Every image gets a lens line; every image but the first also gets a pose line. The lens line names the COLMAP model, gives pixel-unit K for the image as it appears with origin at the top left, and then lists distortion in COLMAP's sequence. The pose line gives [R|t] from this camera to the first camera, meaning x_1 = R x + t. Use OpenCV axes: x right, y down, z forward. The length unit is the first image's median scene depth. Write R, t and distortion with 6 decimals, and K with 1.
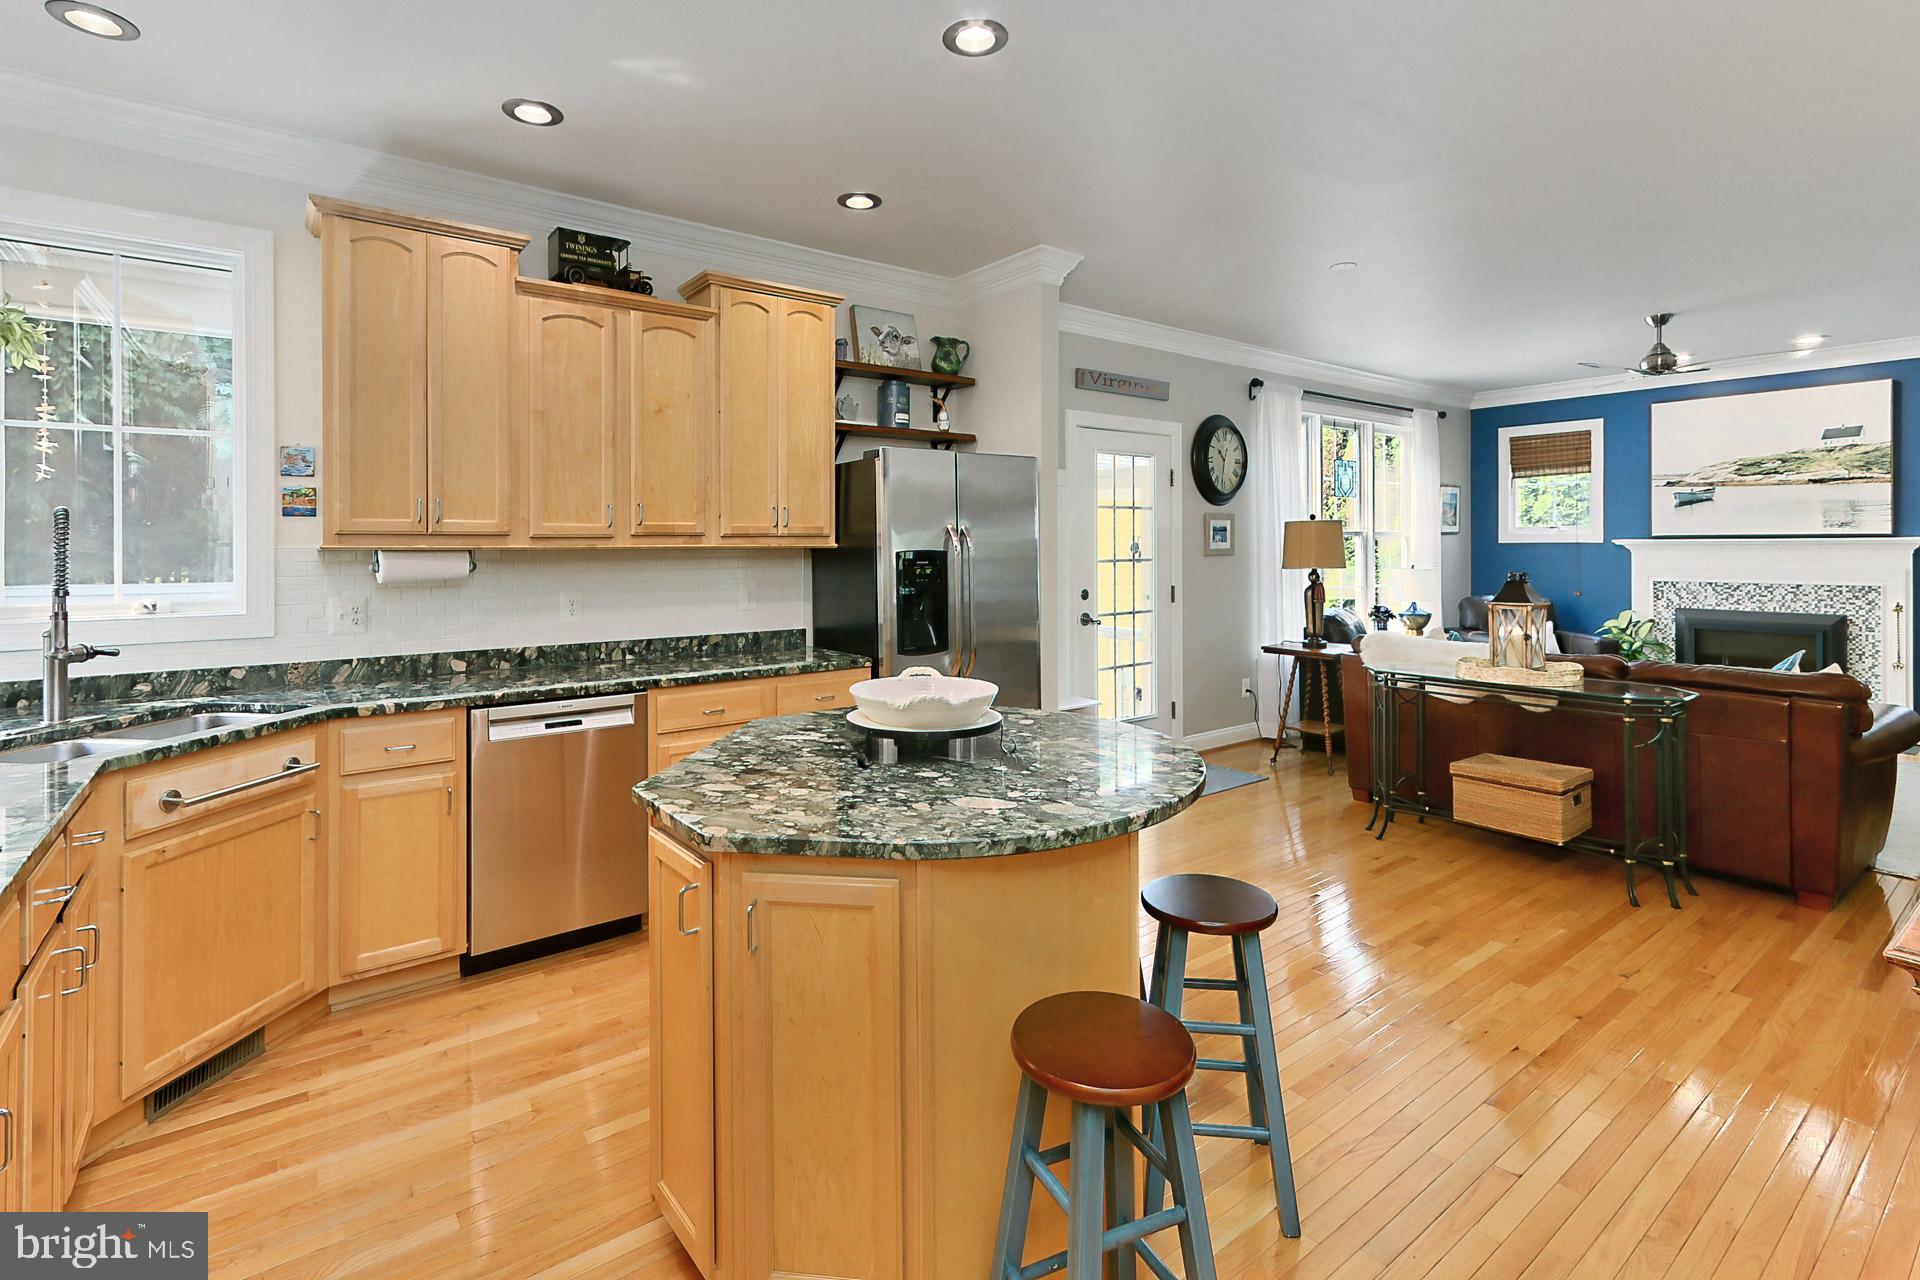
lens RADIAL K [[886.0, 0, 986.0], [0, 886.0, 545.6], [0, 0, 1]] dist [-0.000750, 0.002156]
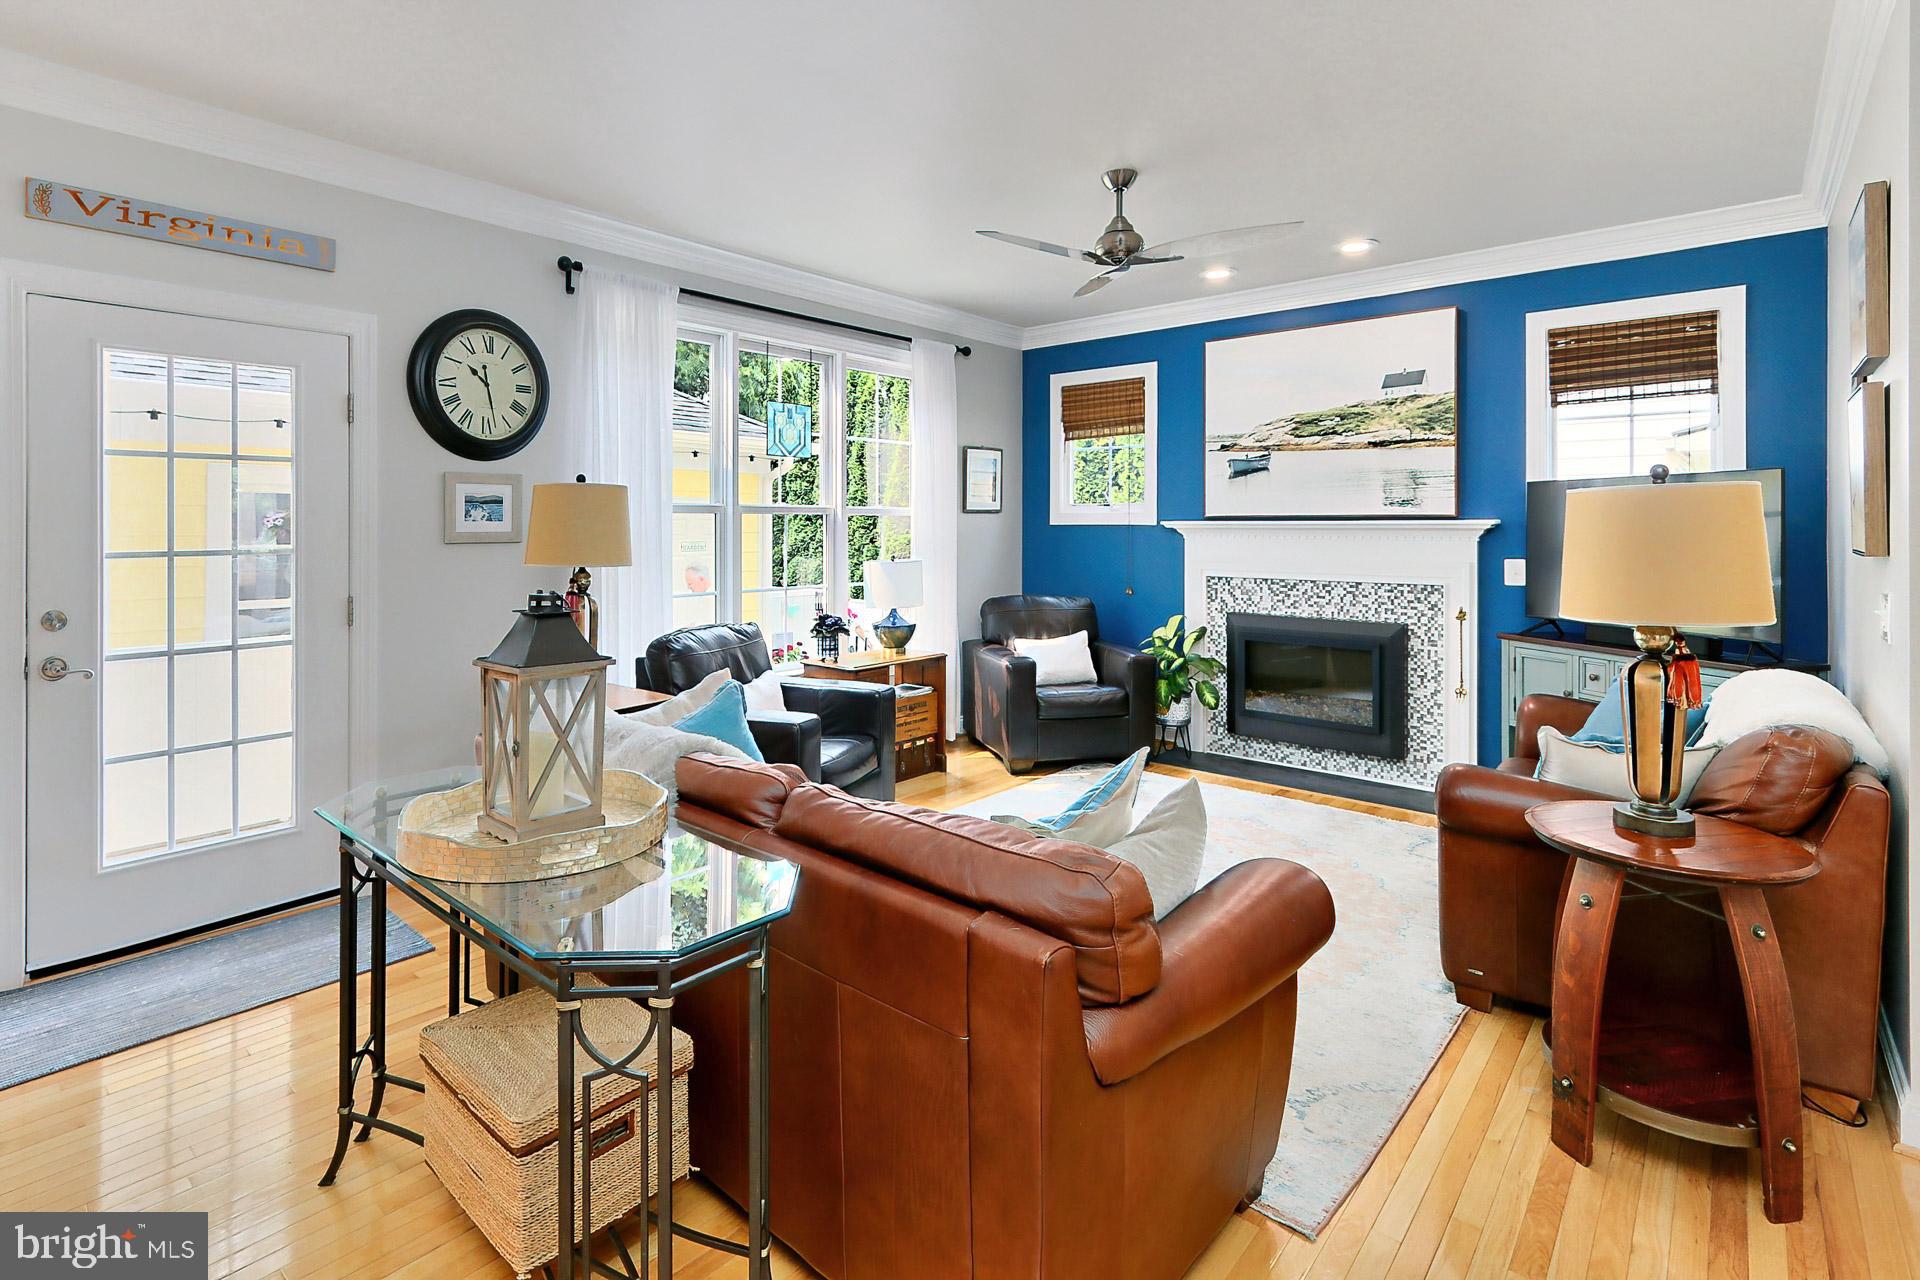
lens RADIAL K [[886.0, 0, 966.8], [0, 886.0, 527.6], [0, 0, 1]] dist [-0.000750, 0.002156]
pose [[0.981183, 0.004334, 0.193031, 0.425590], [-0.004453, 0.999990, 0.000181, -0.000849], [-0.193029, -0.001037, 0.981193, 0.312685]]
